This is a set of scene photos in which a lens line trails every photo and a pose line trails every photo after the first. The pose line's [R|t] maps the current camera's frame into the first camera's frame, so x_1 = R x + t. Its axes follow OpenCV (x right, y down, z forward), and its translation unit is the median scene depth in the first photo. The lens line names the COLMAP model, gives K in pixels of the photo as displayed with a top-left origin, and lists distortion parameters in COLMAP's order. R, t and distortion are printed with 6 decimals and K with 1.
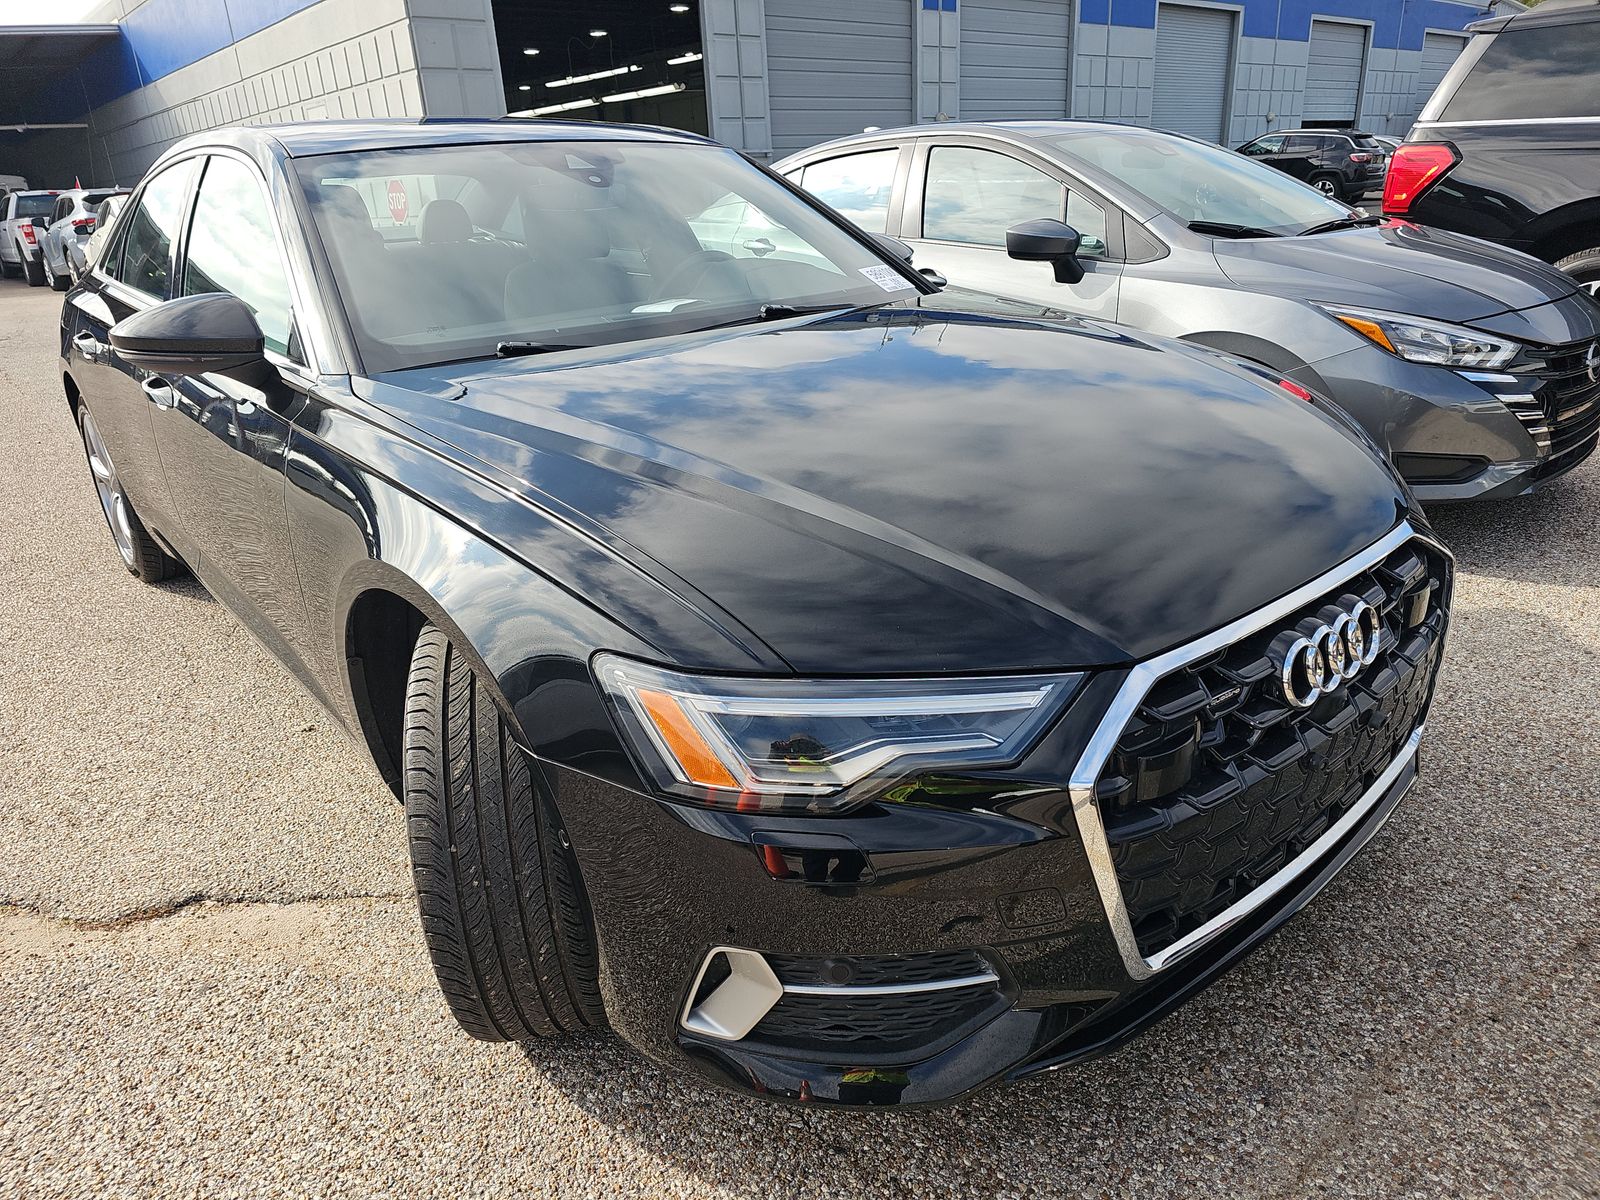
lens RADIAL K [[1043.3, 0, 797.4], [0, 1043.3, 635.4], [0, 0, 1]] dist [0.037769, -0.029108]
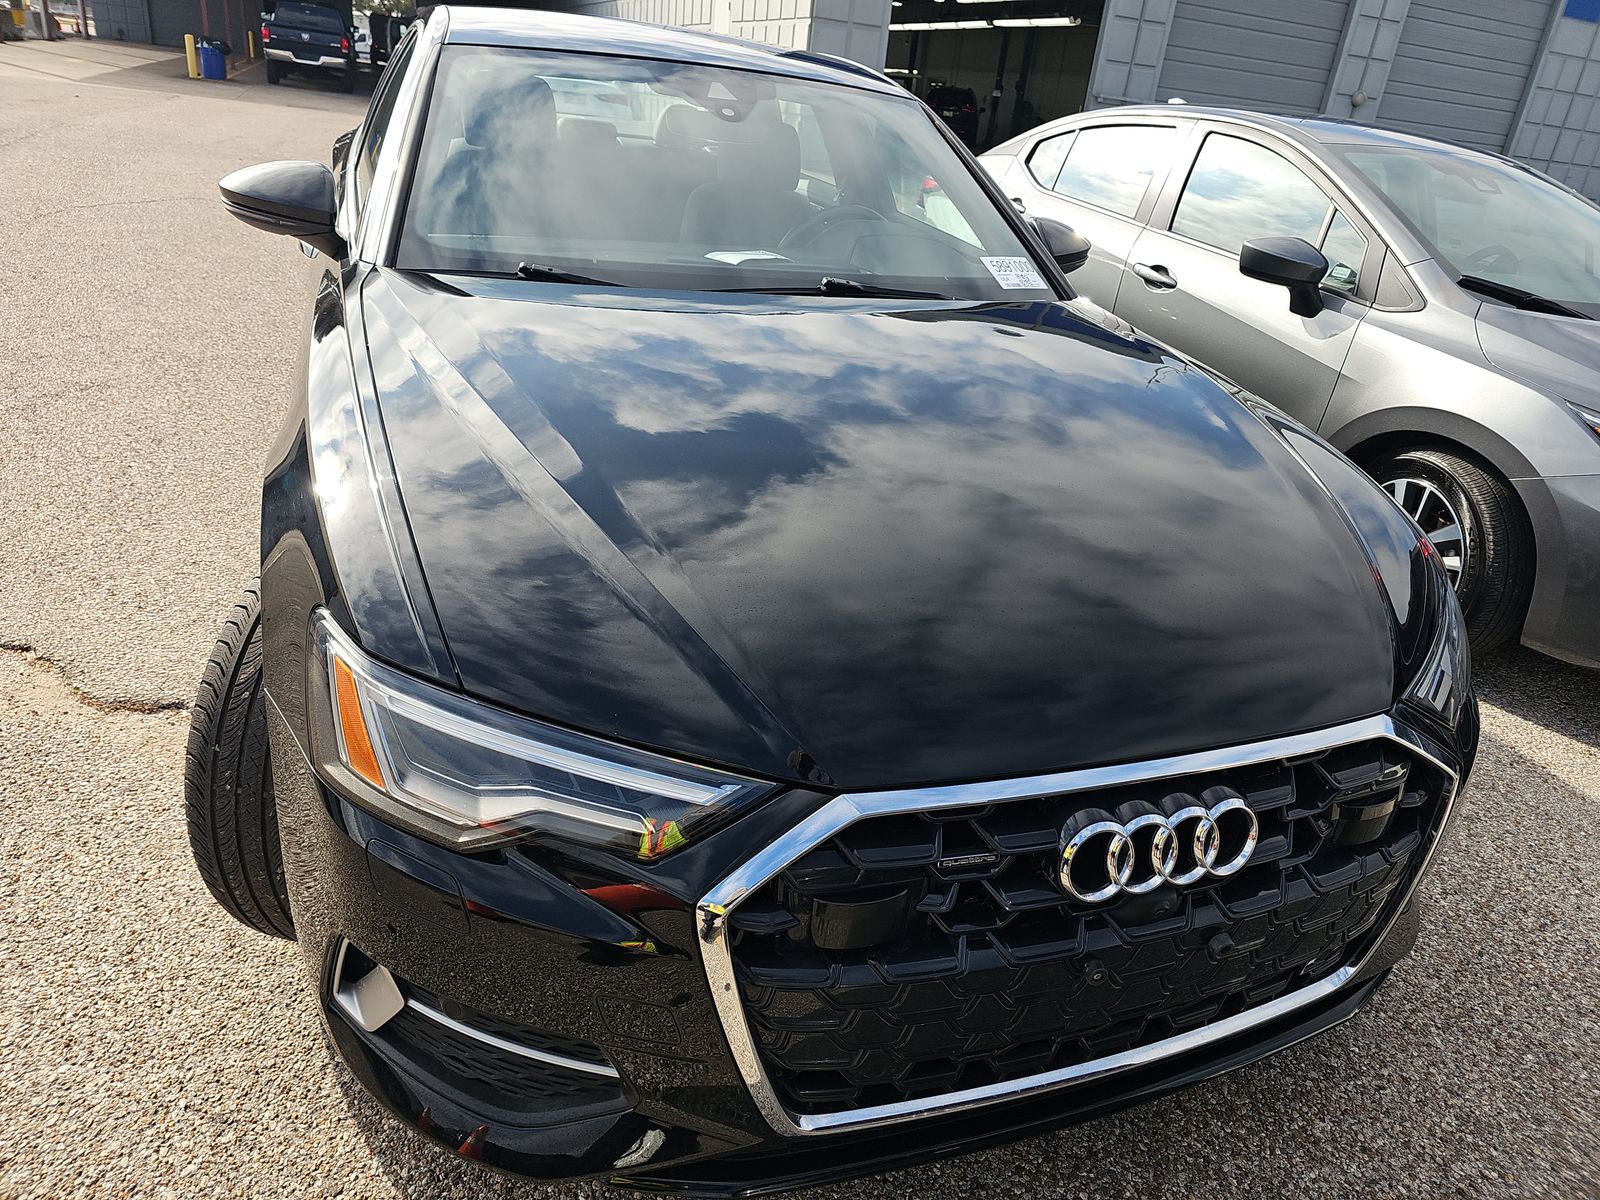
lens RADIAL K [[1045.4, 0, 794.9], [0, 1045.4, 608.3], [0, 0, 1]] dist [0.033811, -0.030003]
pose [[0.931416, 0.276822, -0.236294, 0.297341], [-0.267658, 0.960918, 0.070683, -0.111397], [0.246625, -0.002589, 0.969107, 0.110853]]
